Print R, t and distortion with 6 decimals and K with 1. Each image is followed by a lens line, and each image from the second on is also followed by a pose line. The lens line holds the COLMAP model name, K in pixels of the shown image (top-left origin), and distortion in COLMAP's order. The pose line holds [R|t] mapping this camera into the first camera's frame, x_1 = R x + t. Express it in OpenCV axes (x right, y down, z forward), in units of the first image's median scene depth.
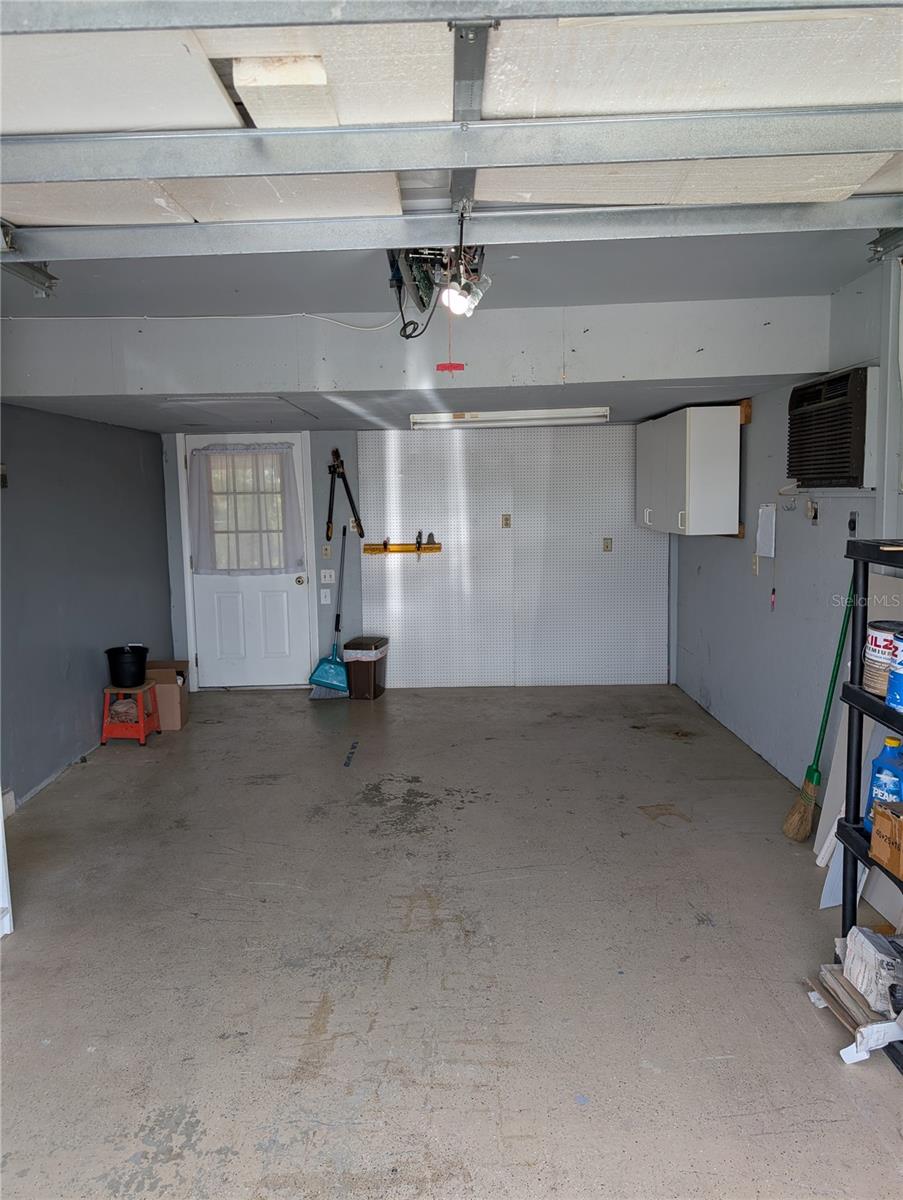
lens RADIAL K [[871.4, 0, 442.7], [0, 871.4, 599.5], [0, 0, 1]] dist [0.018652, -0.011177]
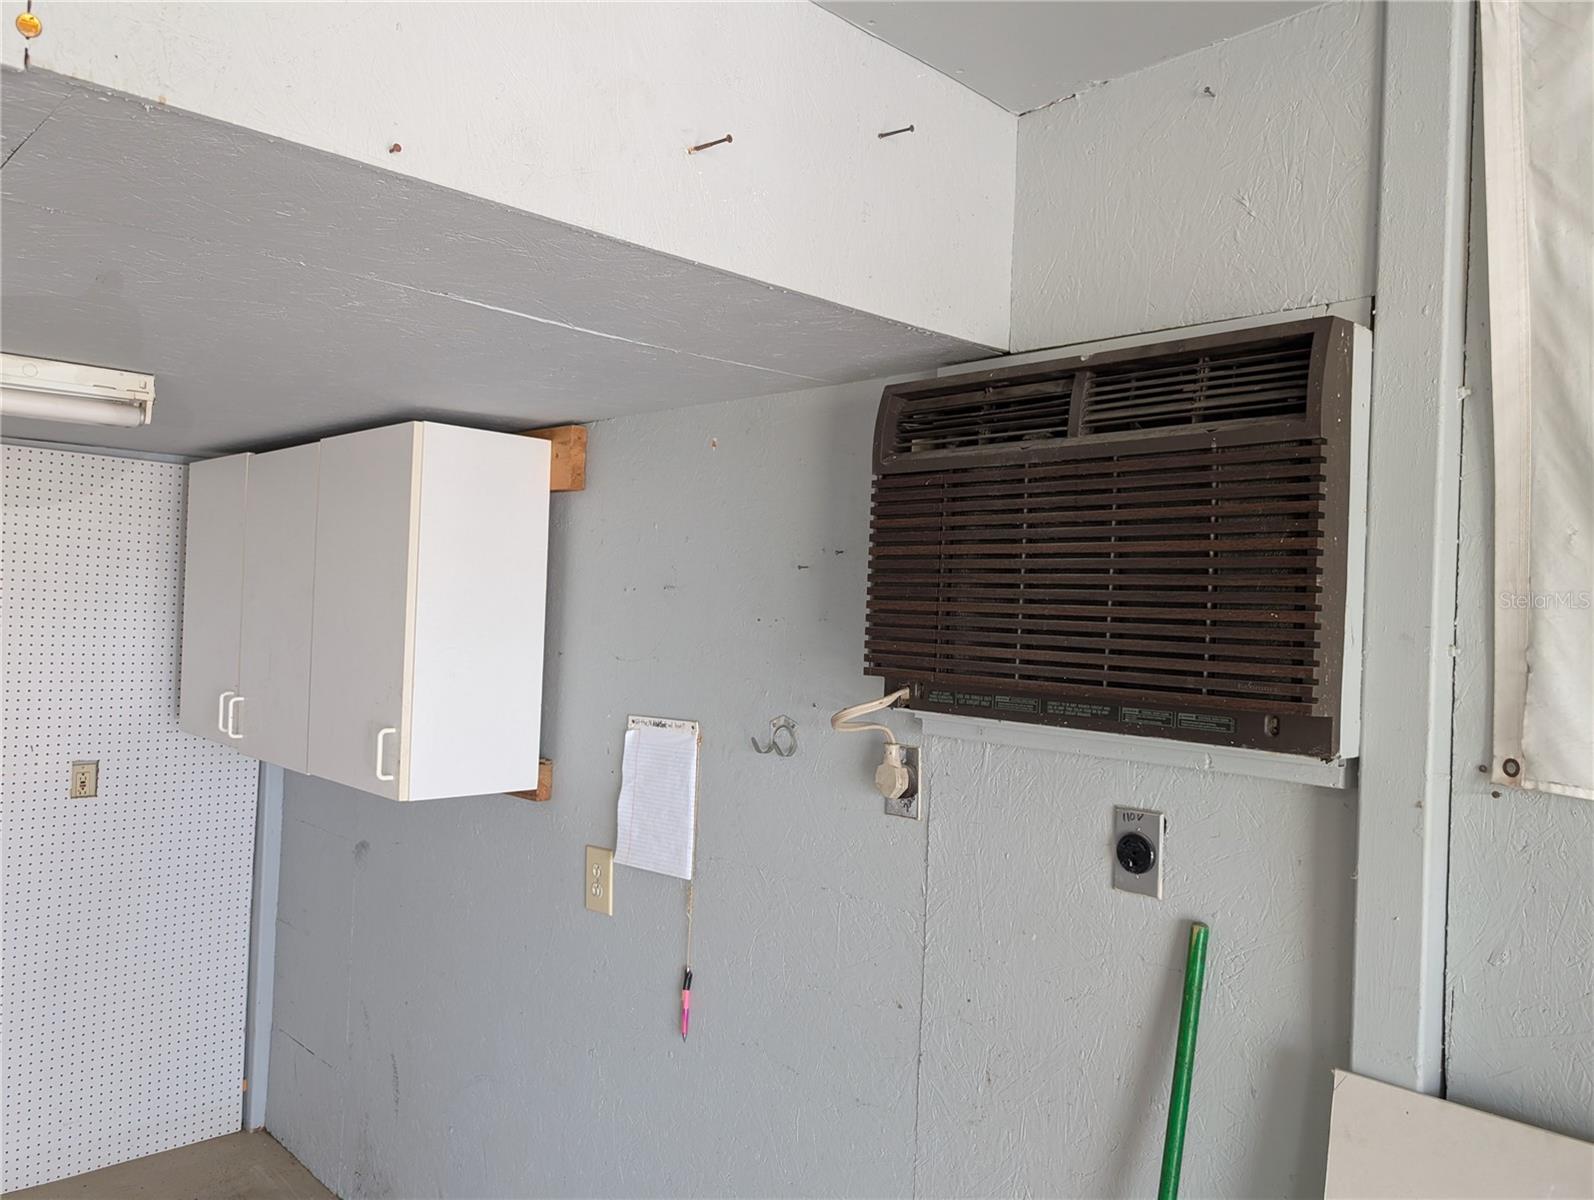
lens RADIAL K [[1157.5, 0, 792.9], [0, 1157.5, 594.6], [0, 0, 1]] dist [0.018652, -0.011177]
pose [[0.714389, 0.063175, 0.696891, 0.076331], [0.028453, 0.992470, -0.119138, -0.096051], [-0.699170, 0.104940, 0.707212, 0.587609]]
